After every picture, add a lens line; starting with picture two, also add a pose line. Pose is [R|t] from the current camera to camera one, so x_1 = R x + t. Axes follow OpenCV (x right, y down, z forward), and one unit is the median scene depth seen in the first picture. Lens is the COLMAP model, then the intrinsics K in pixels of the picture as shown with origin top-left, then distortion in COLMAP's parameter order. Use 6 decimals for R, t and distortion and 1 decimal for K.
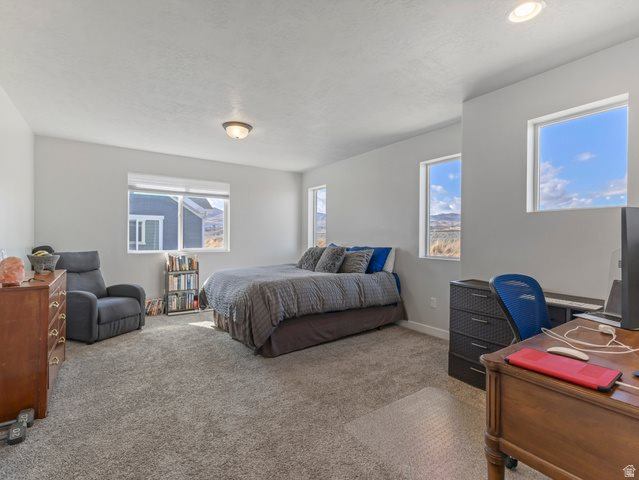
lens RADIAL K [[313.8, 0, 319.9], [0, 313.8, 240.2], [0, 0, 1]] dist [0.002599, 0.001106]
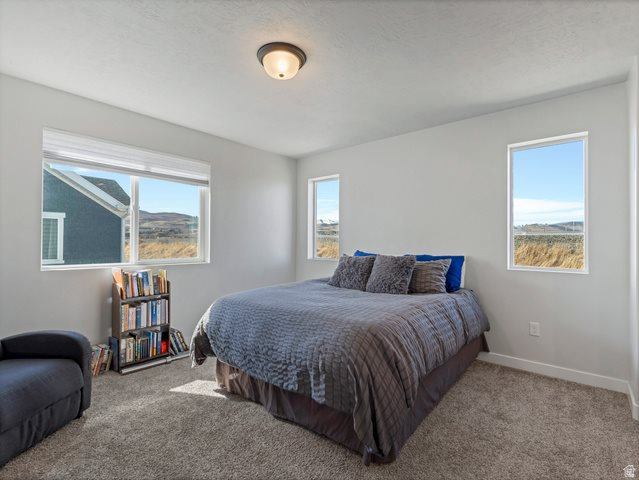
lens RADIAL K [[313.8, 0, 319.2], [0, 313.8, 239.7], [0, 0, 1]] dist [0.002599, 0.001106]
pose [[0.966816, 0.001917, 0.255466, -0.279823], [0.001804, 0.999896, -0.014332, -0.005026], [-0.255467, 0.014318, 0.966712, 0.333228]]
